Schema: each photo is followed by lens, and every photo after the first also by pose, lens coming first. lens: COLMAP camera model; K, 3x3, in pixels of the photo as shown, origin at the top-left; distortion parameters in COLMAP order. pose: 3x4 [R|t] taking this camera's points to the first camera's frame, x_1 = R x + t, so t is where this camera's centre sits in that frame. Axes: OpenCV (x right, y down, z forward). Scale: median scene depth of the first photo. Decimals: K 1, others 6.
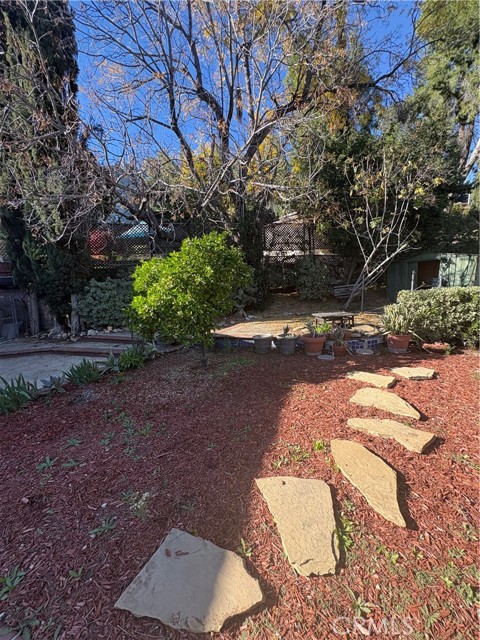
lens RADIAL K [[255.5, 0, 239.5], [0, 255.5, 319.2], [0, 0, 1]] dist [0.002268, 0.000651]
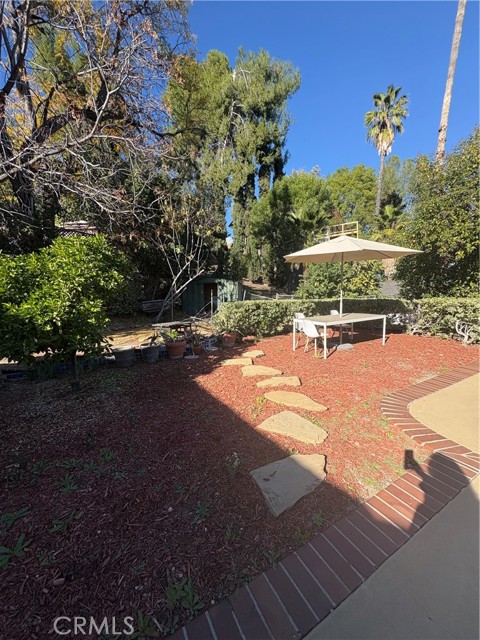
lens RADIAL K [[255.5, 0, 239.2], [0, 255.5, 319.9], [0, 0, 1]] dist [0.002268, 0.000651]
pose [[0.642199, -0.041194, 0.765430, -0.422526], [0.094947, 0.995140, -0.026105, 0.029844], [-0.760635, 0.089440, 0.642989, 0.051933]]
